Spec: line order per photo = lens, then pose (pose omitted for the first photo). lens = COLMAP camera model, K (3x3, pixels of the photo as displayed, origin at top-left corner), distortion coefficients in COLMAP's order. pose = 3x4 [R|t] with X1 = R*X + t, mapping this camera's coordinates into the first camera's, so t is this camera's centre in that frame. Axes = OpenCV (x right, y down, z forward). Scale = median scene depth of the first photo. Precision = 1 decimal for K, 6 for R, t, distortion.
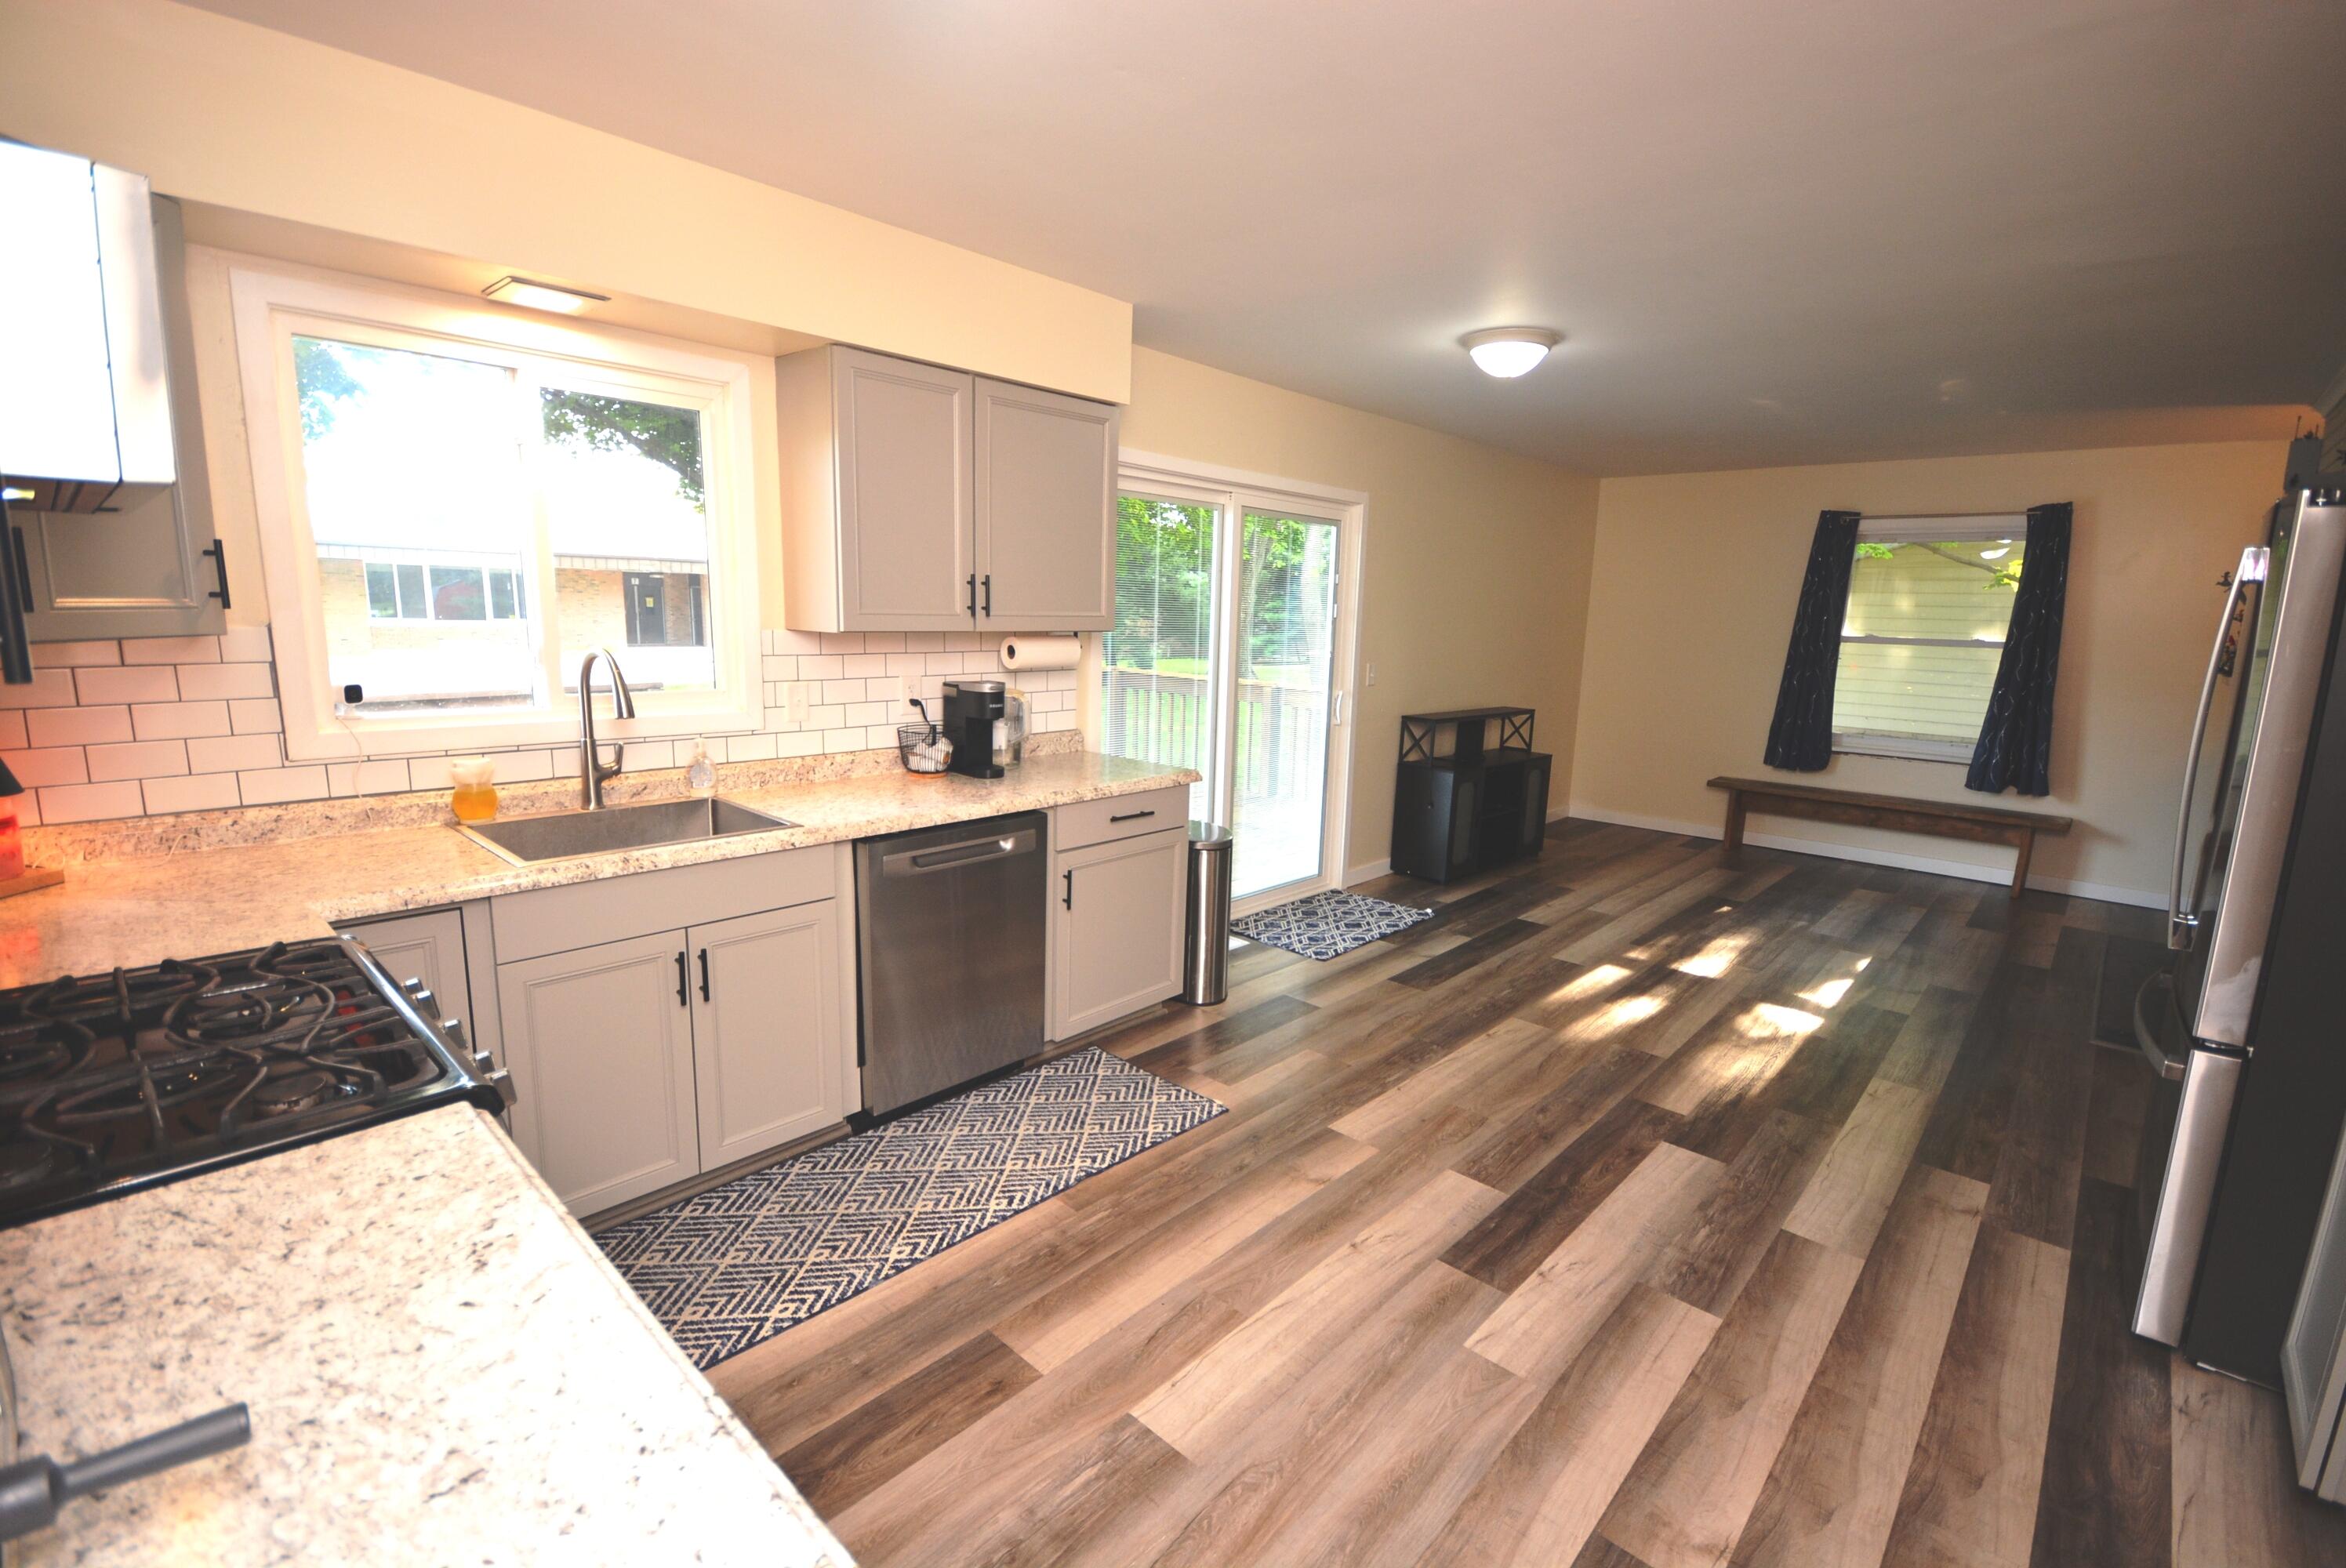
lens RADIAL K [[1027.6, 0, 1172.8], [0, 1027.6, 793.5], [0, 0, 1]] dist [0.017336, -0.015624]
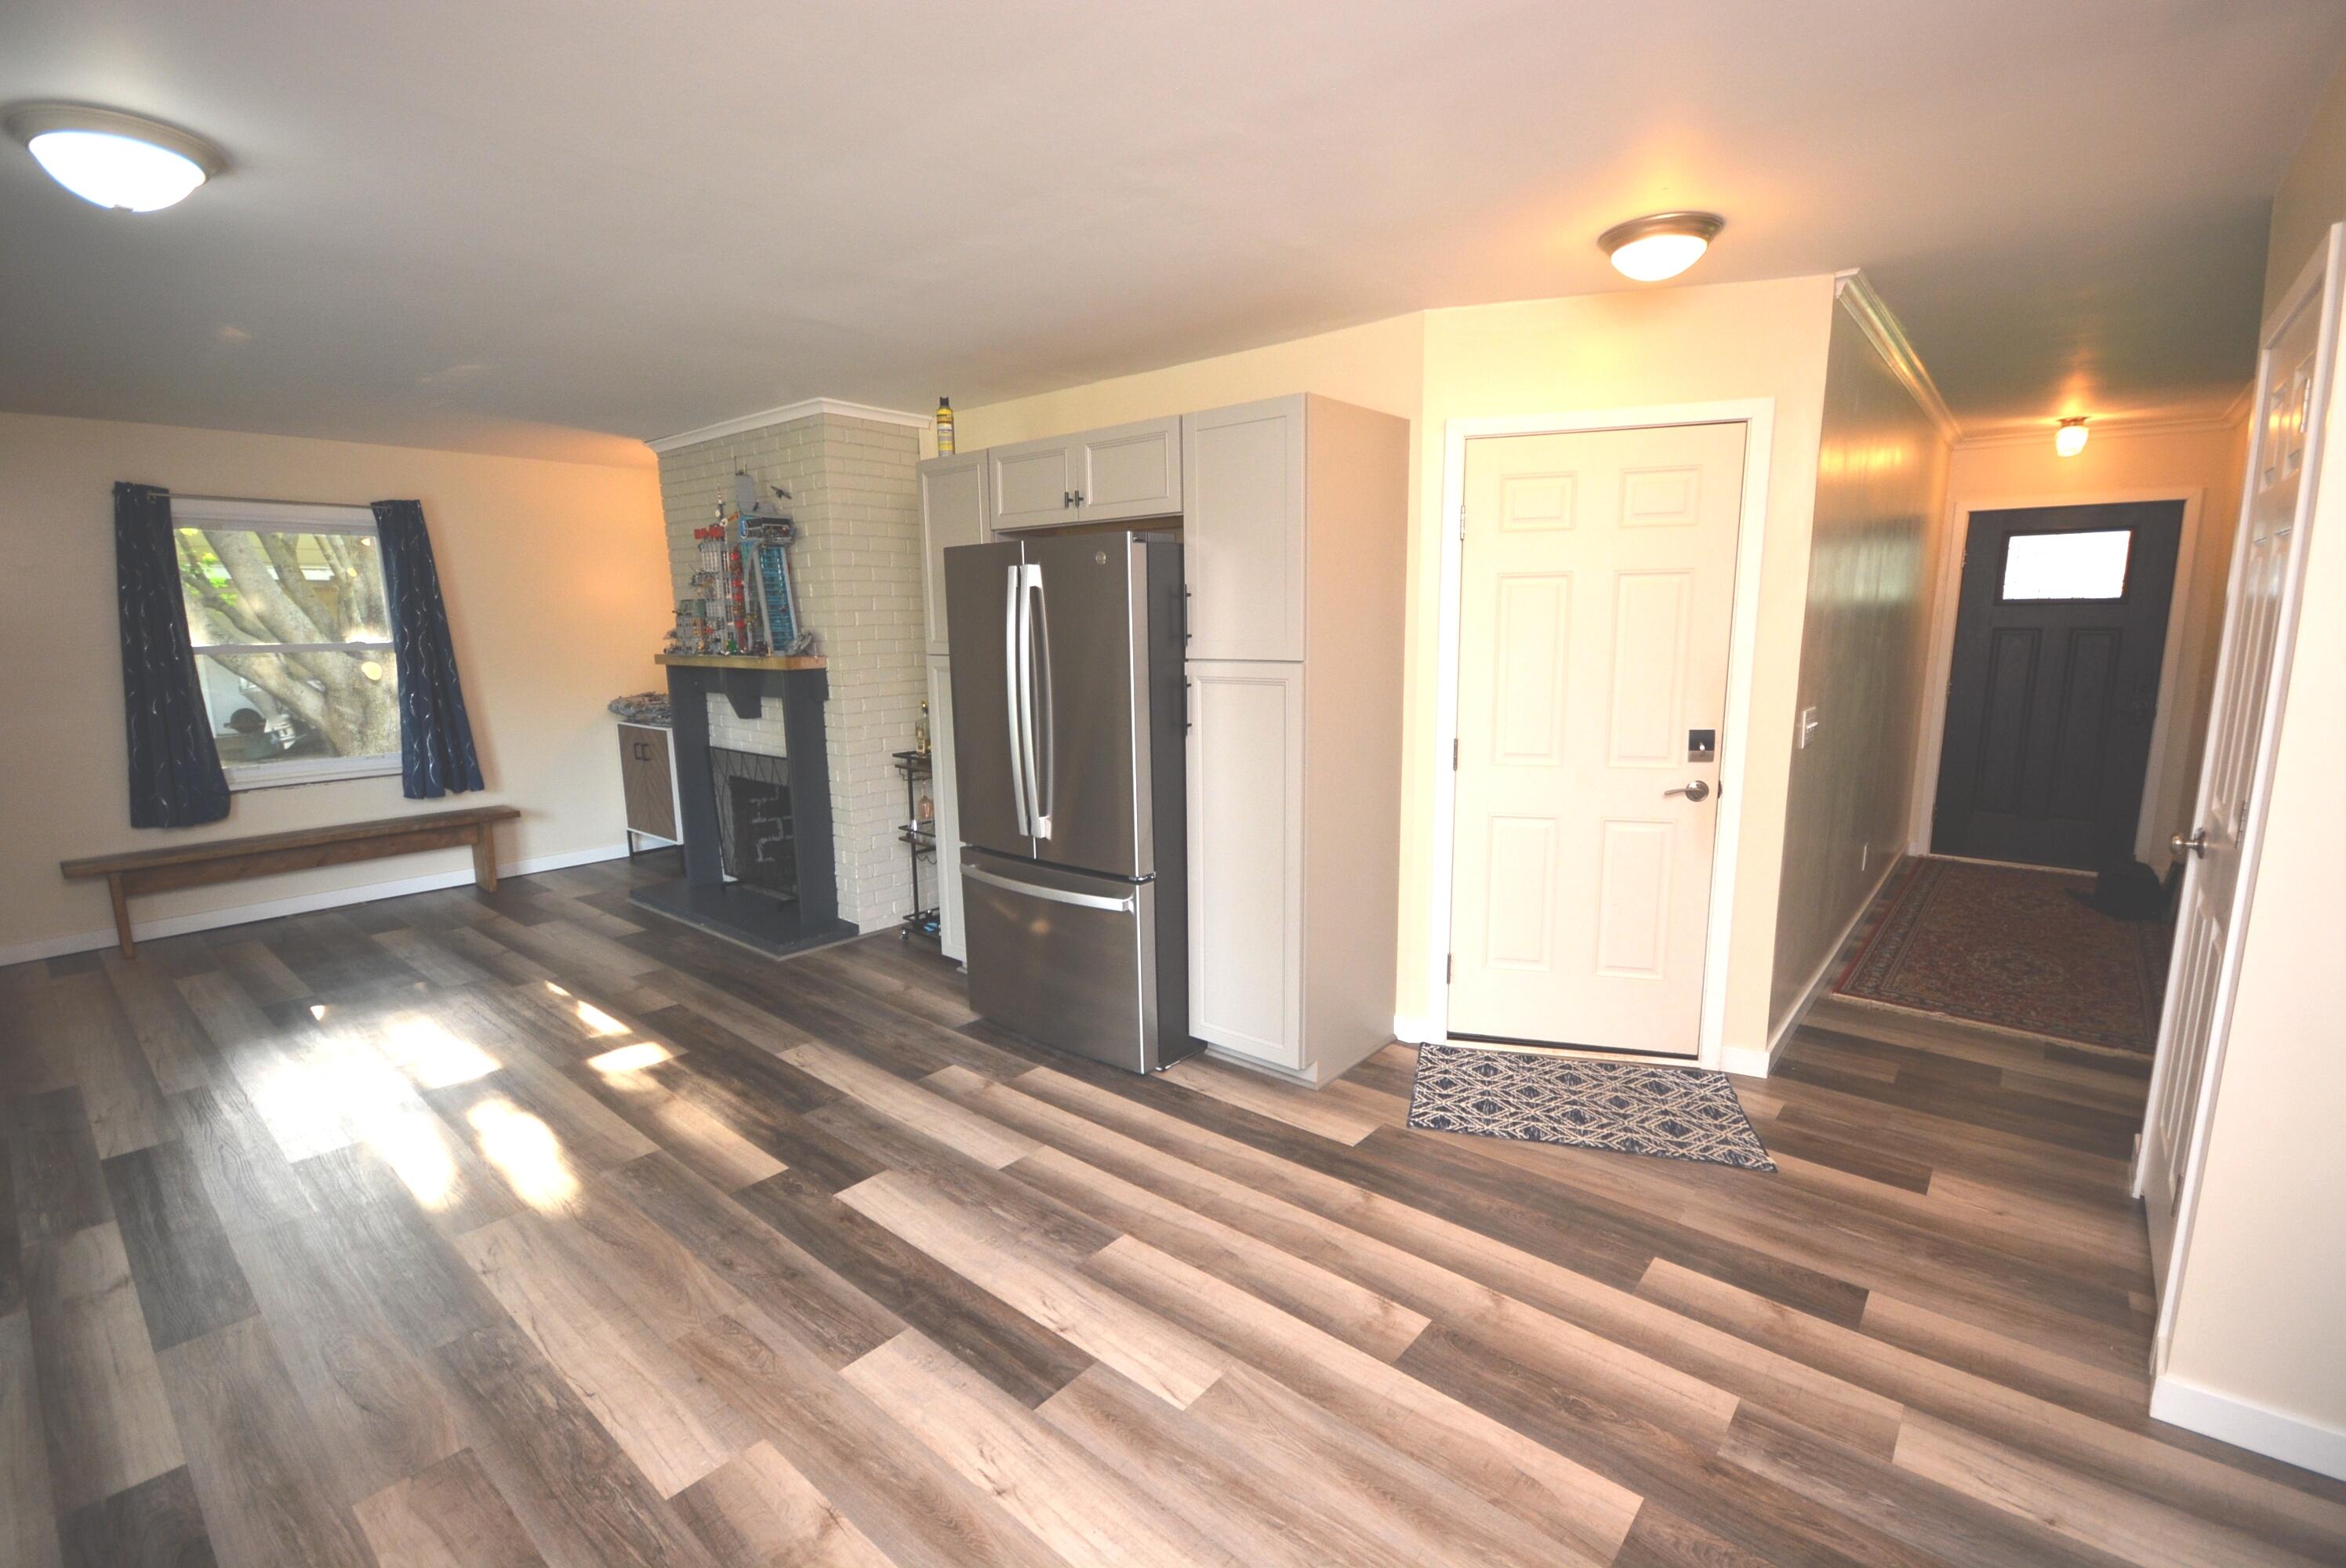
lens RADIAL K [[1027.6, 0, 1172.8], [0, 1027.6, 793.5], [0, 0, 1]] dist [0.017336, -0.015624]
pose [[-0.043480, -0.193432, 0.980150, -0.326306], [0.186753, 0.962211, 0.198176, -0.117133], [-0.981444, 0.191663, -0.005713, 0.565139]]
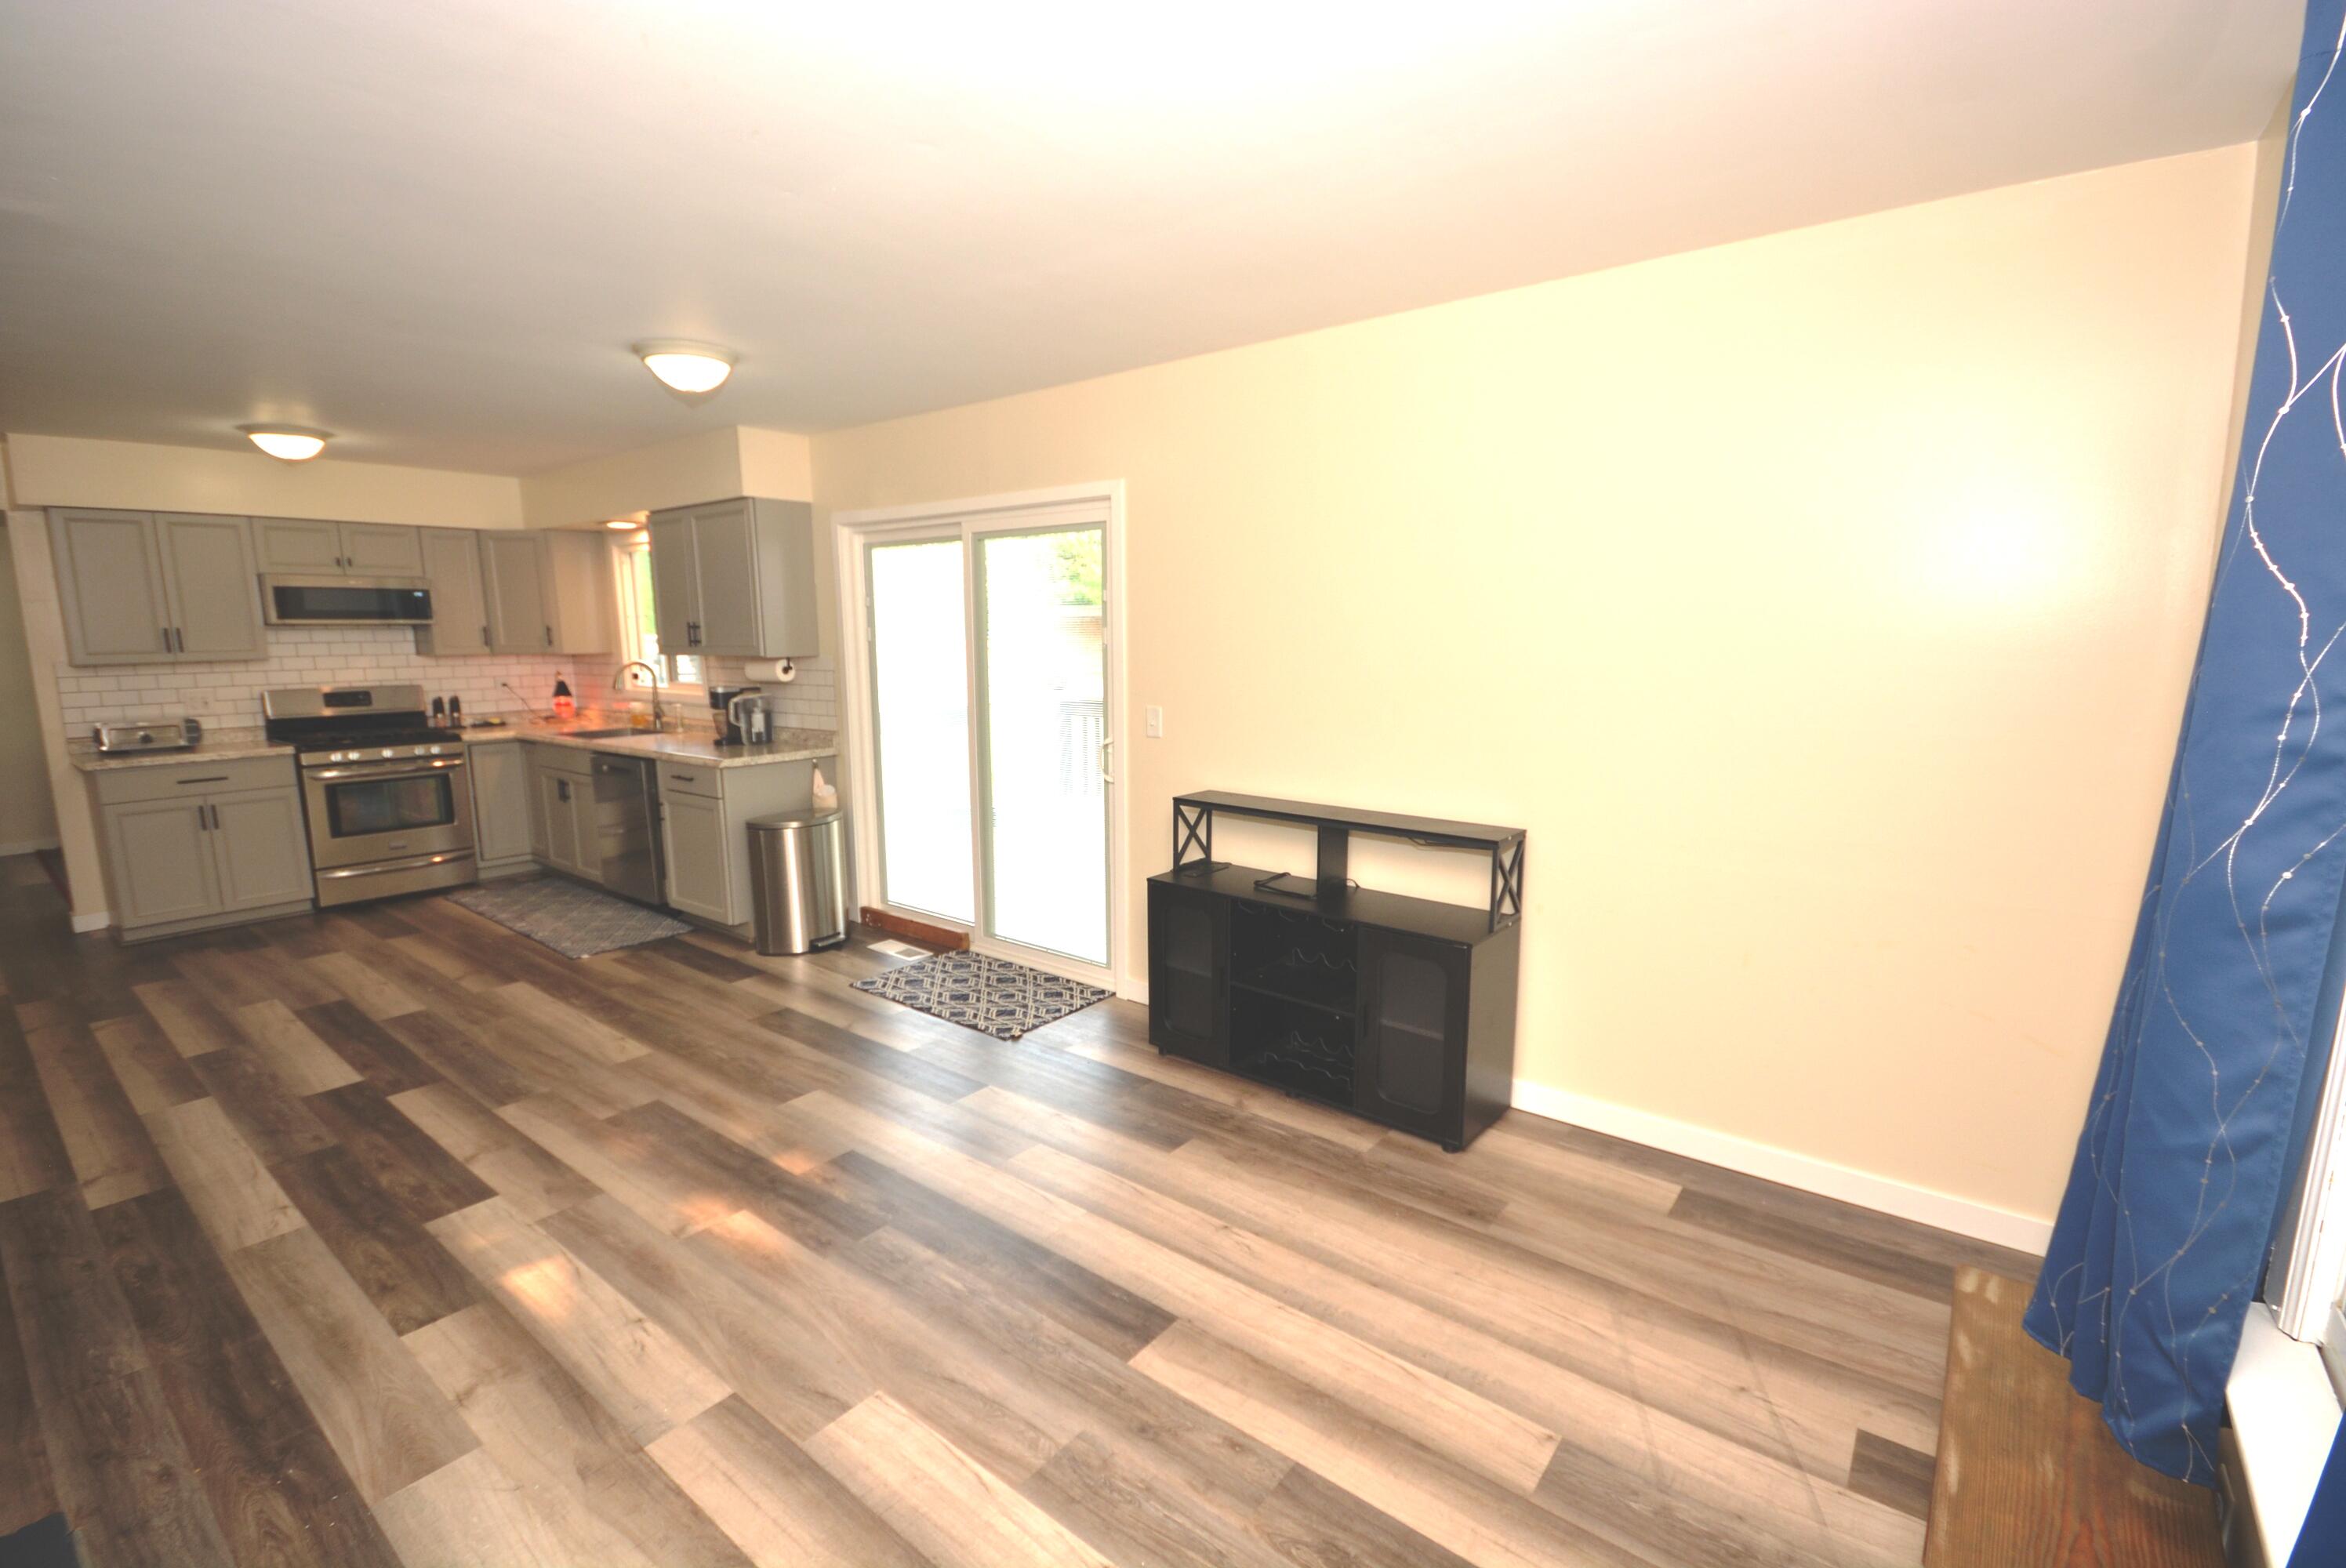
lens RADIAL K [[1027.6, 0, 1172.8], [0, 1027.6, 793.5], [0, 0, 1]] dist [0.017336, -0.015624]
pose [[0.080169, 0.129080, -0.988388, 1.485132], [-0.168157, 0.979119, 0.114230, -0.244521], [0.982495, 0.157047, 0.100201, 1.539408]]
